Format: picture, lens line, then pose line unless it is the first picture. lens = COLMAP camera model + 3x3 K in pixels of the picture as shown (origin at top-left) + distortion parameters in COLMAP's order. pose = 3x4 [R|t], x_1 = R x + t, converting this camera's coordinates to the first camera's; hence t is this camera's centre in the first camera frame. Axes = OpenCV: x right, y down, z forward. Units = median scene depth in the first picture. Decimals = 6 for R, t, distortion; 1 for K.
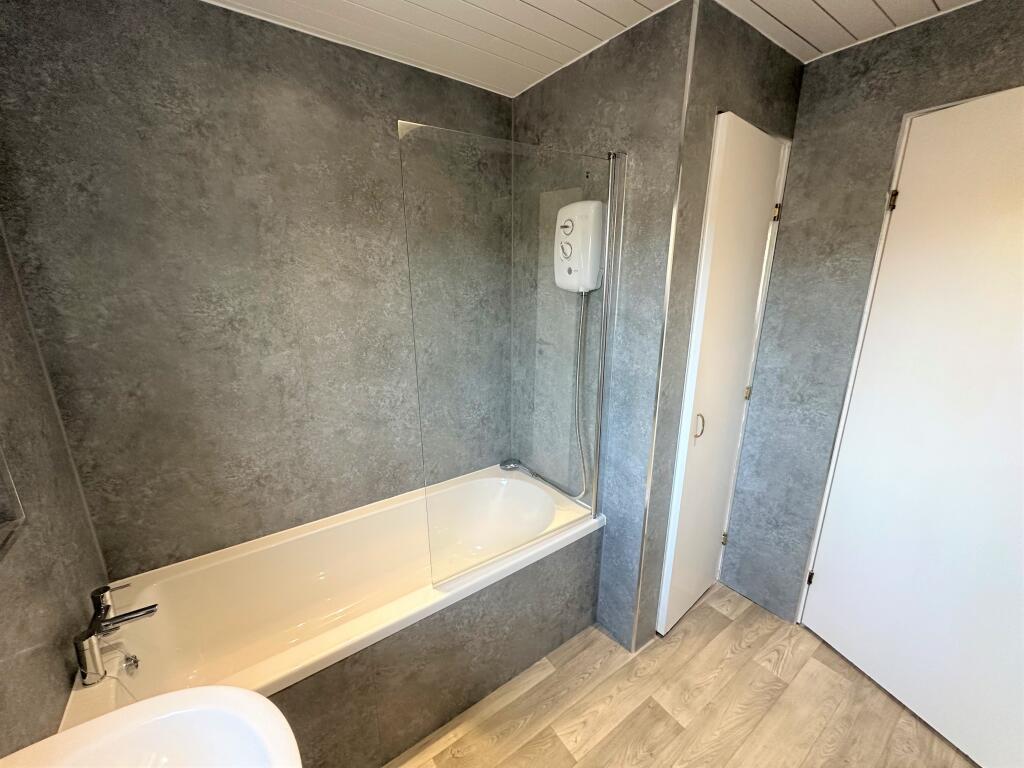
lens RADIAL K [[408.1, 0, 511.7], [0, 408.1, 384.8], [0, 0, 1]] dist [-0.001390, 0.000500]
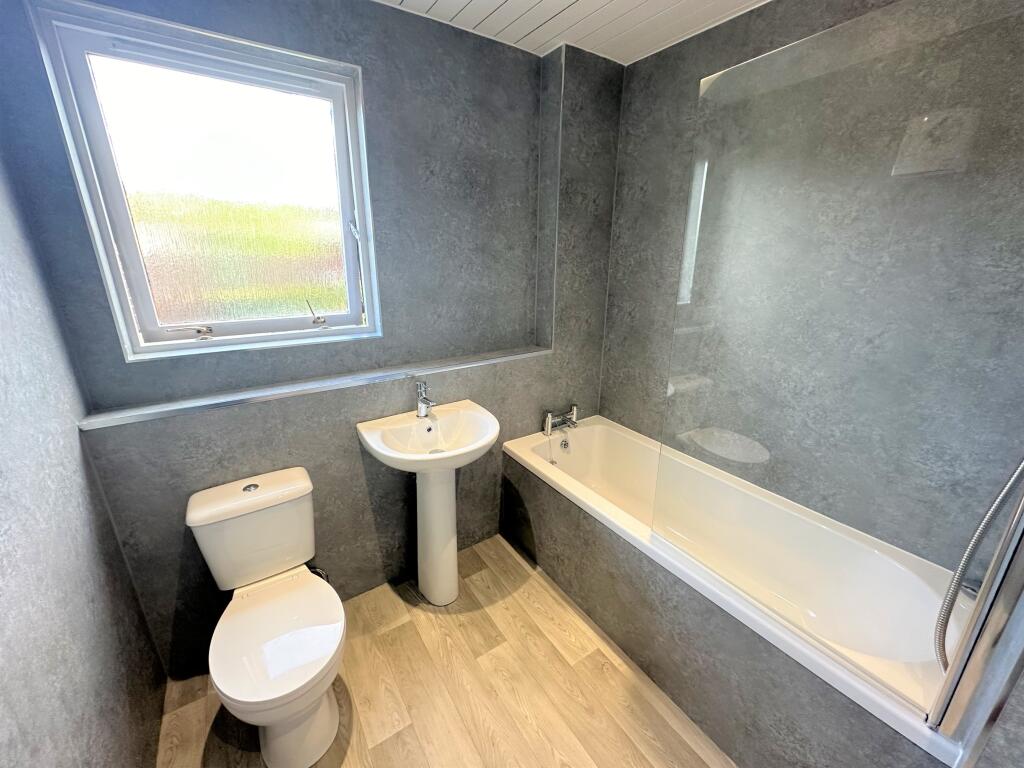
lens RADIAL K [[408.1, 0, 511.8], [0, 408.1, 384.0], [0, 0, 1]] dist [-0.001390, 0.000500]
pose [[-0.025524, 0.316429, -0.948273, 0.655555], [-0.251471, 0.916047, 0.312444, -0.101056], [0.967528, 0.246438, 0.056191, 0.458661]]
